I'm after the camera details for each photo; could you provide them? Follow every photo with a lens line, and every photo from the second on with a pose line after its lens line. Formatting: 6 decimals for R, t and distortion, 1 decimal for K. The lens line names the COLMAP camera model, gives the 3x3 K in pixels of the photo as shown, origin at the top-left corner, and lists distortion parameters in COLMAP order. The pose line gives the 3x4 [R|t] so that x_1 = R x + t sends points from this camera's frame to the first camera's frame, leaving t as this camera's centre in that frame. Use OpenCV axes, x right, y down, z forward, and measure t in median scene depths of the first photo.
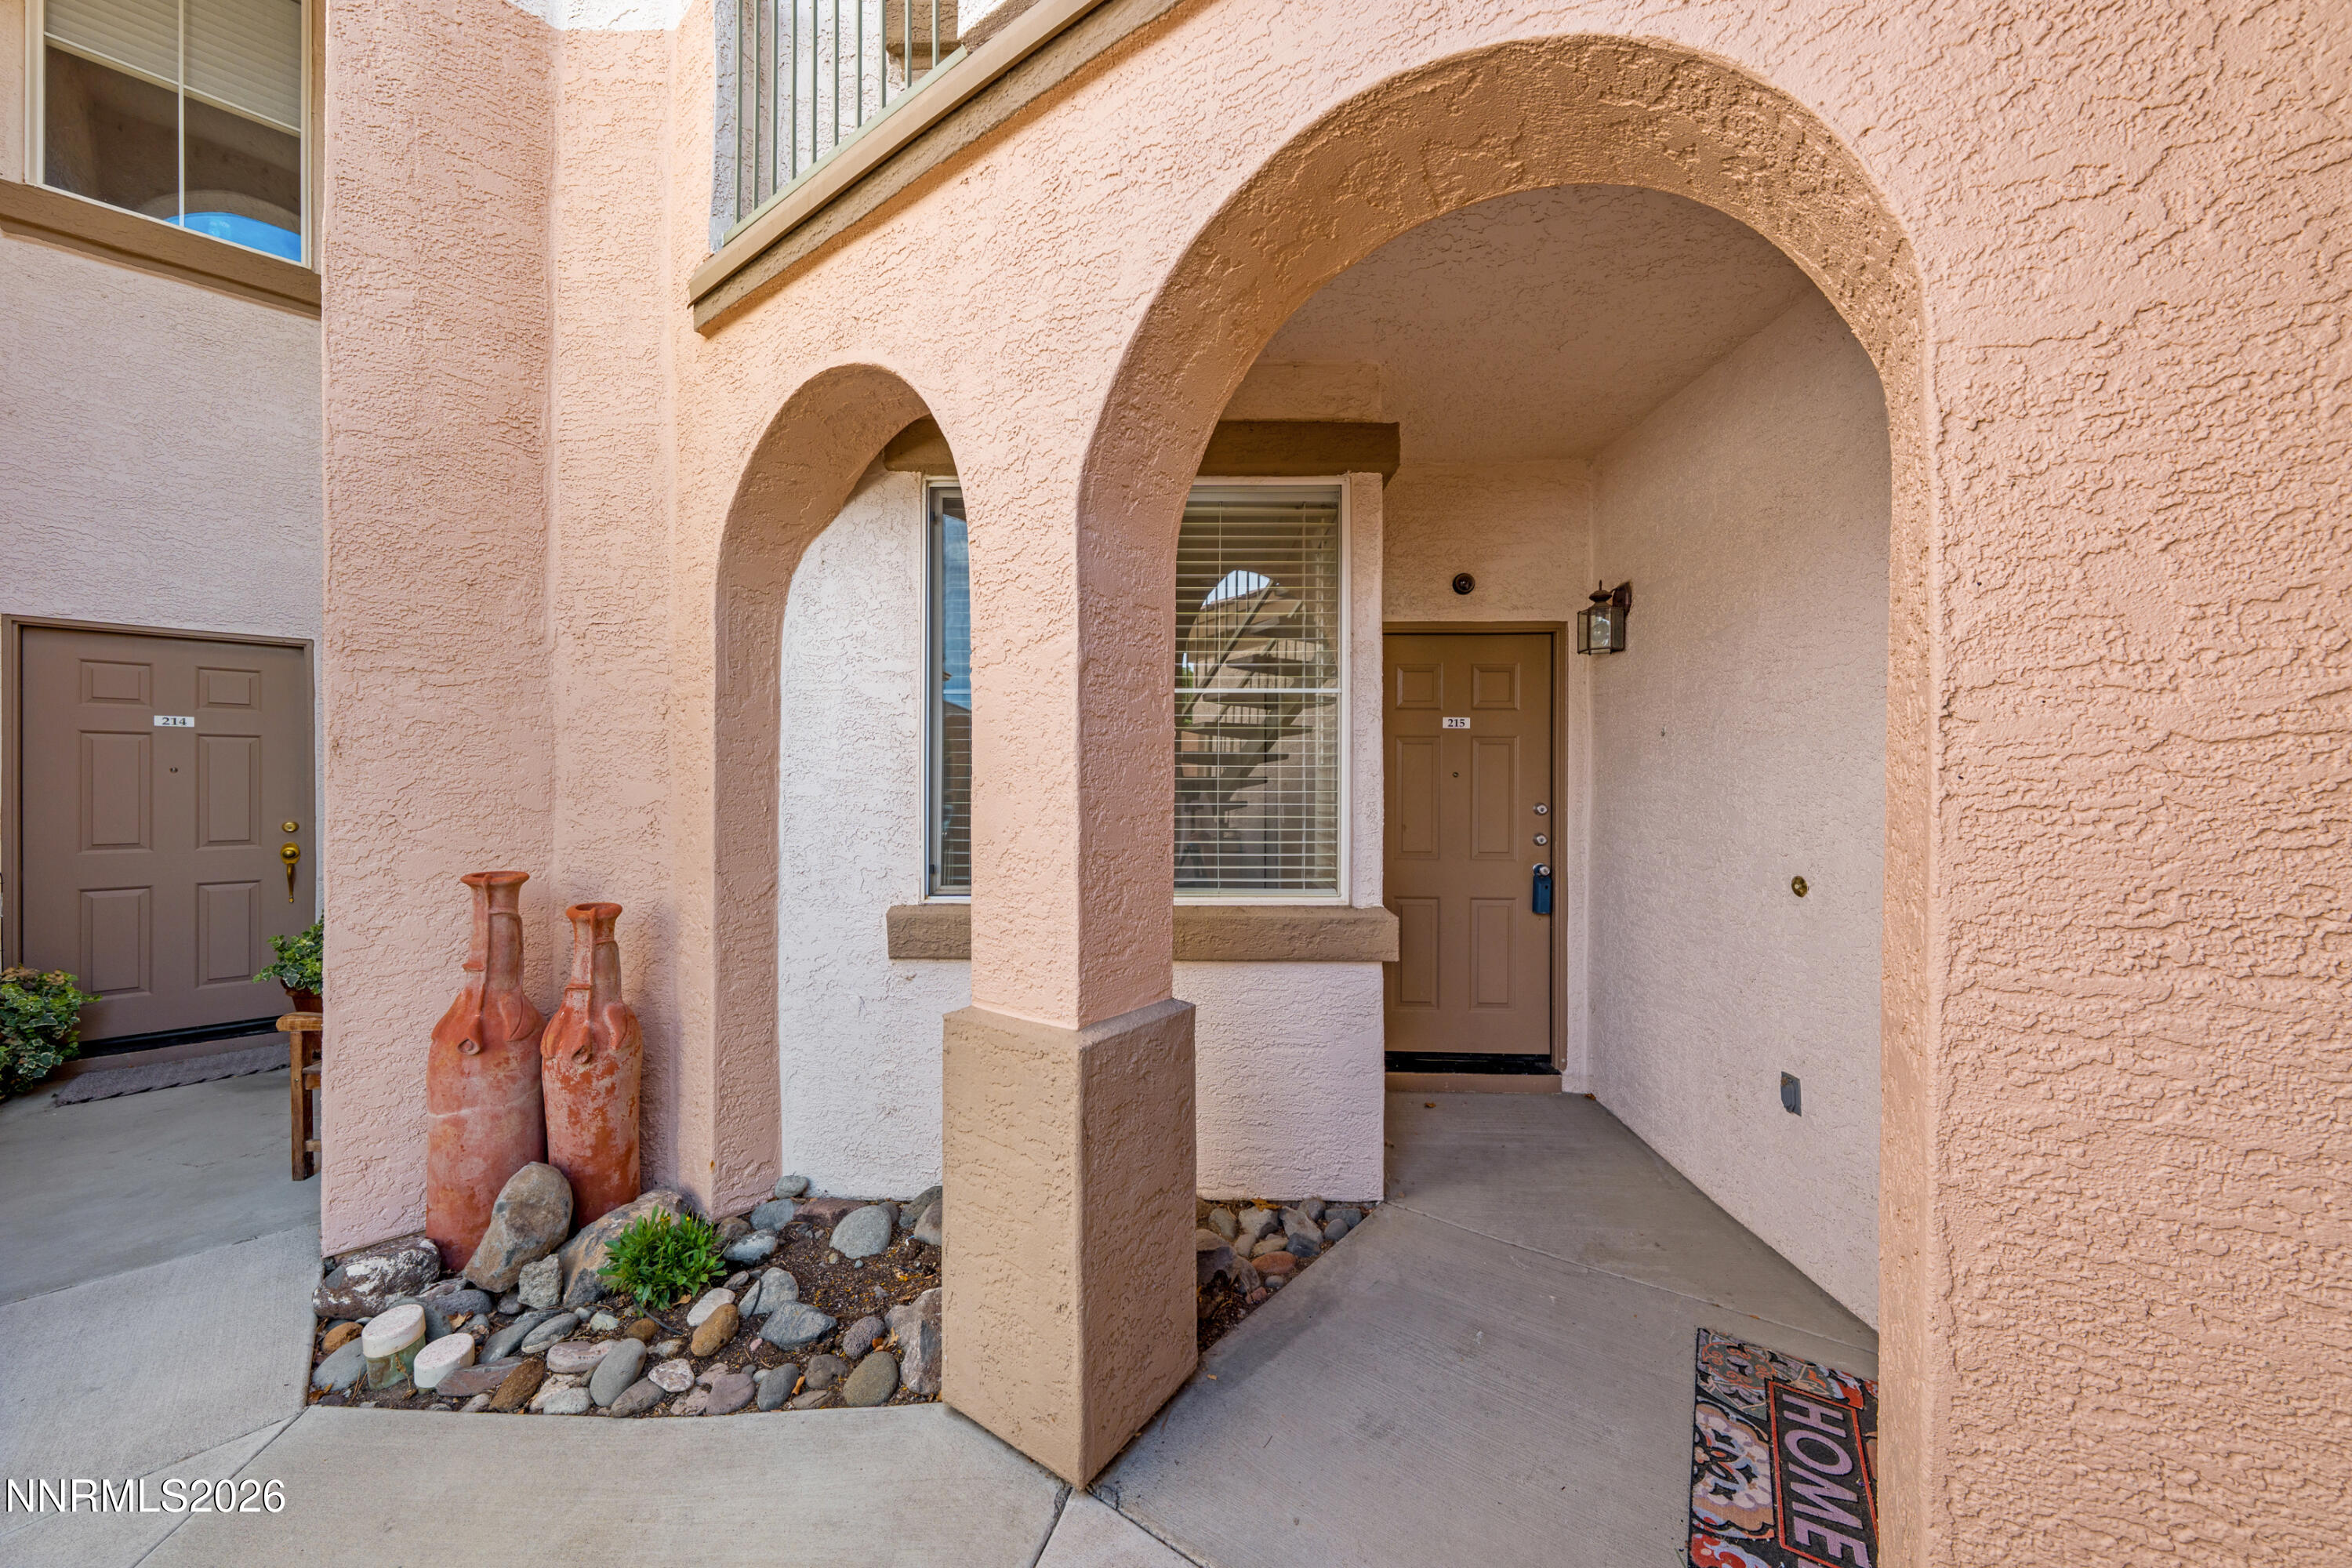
lens RADIAL K [[807.6, 0, 1172.8], [0, 807.6, 788.0], [0, 0, 1]] dist [-0.001749, -0.000331]
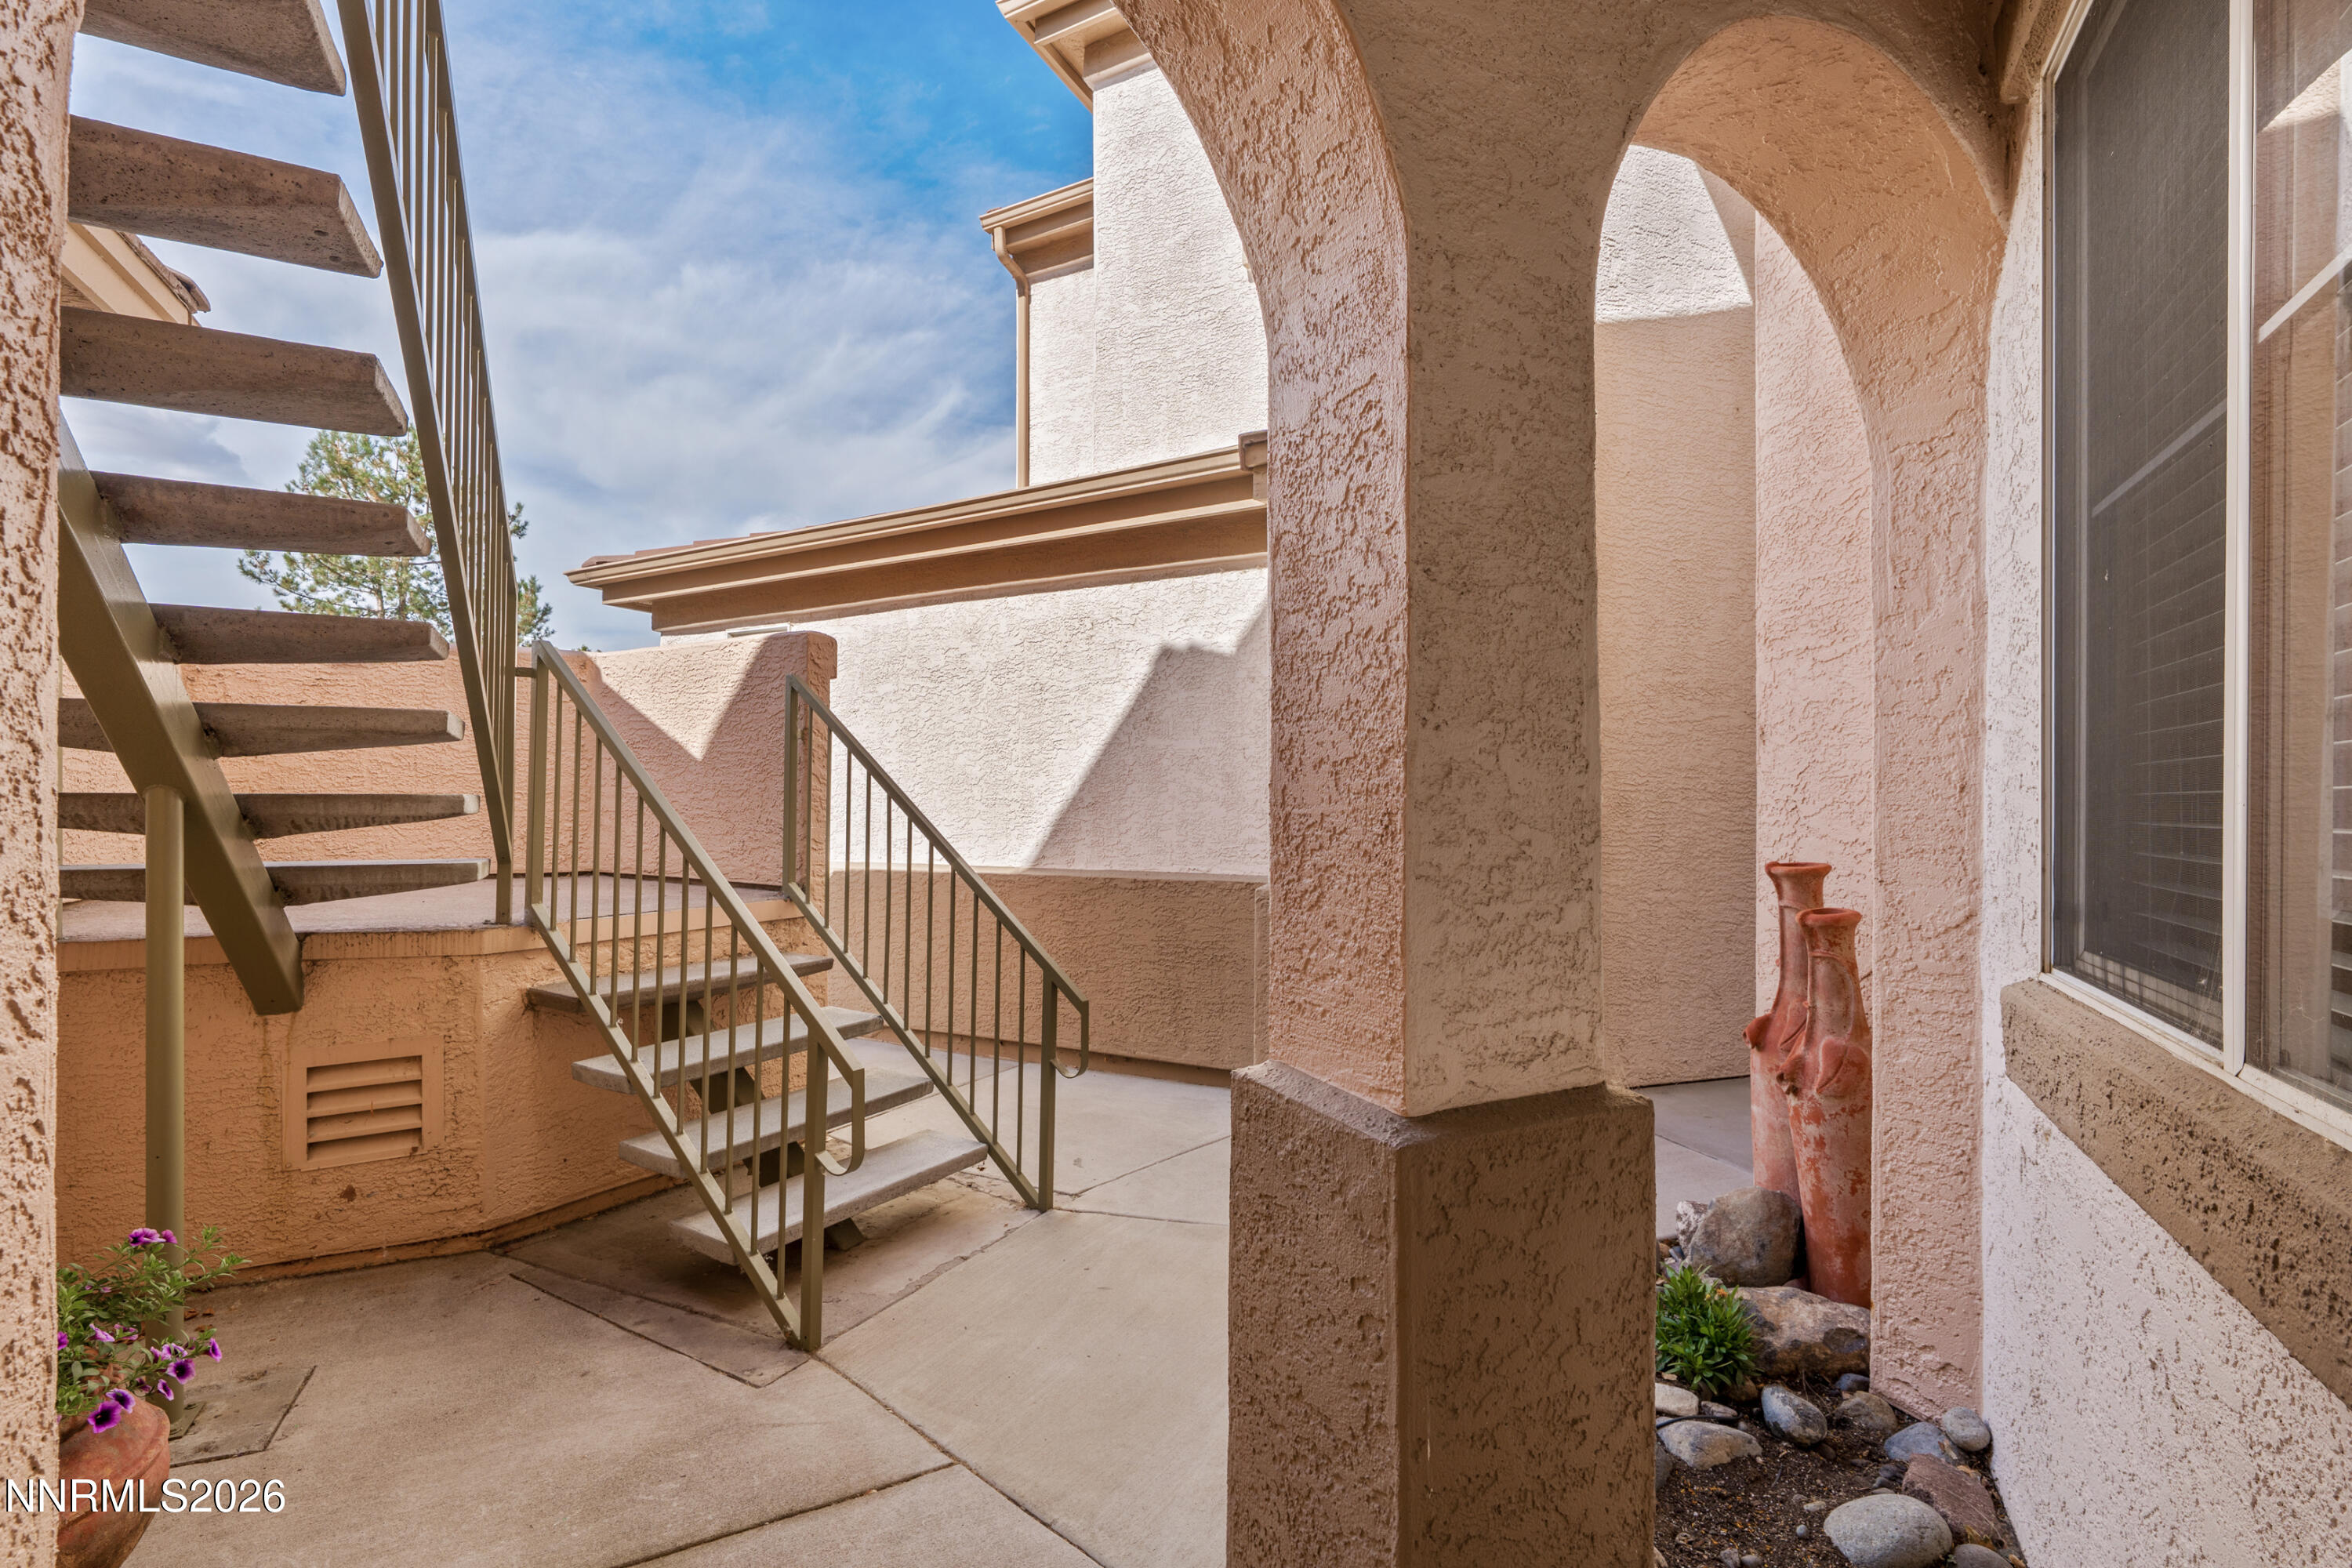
lens RADIAL K [[1039.5, 0, 1172.2], [0, 1039.5, 802.4], [0, 0, 1]] dist [-0.000378, -0.000013]
pose [[-0.469666, -0.011255, -0.882773, 0.502969], [-0.002939, 0.999933, -0.011185, 0.051689], [0.882840, -0.002659, -0.469667, 0.910541]]
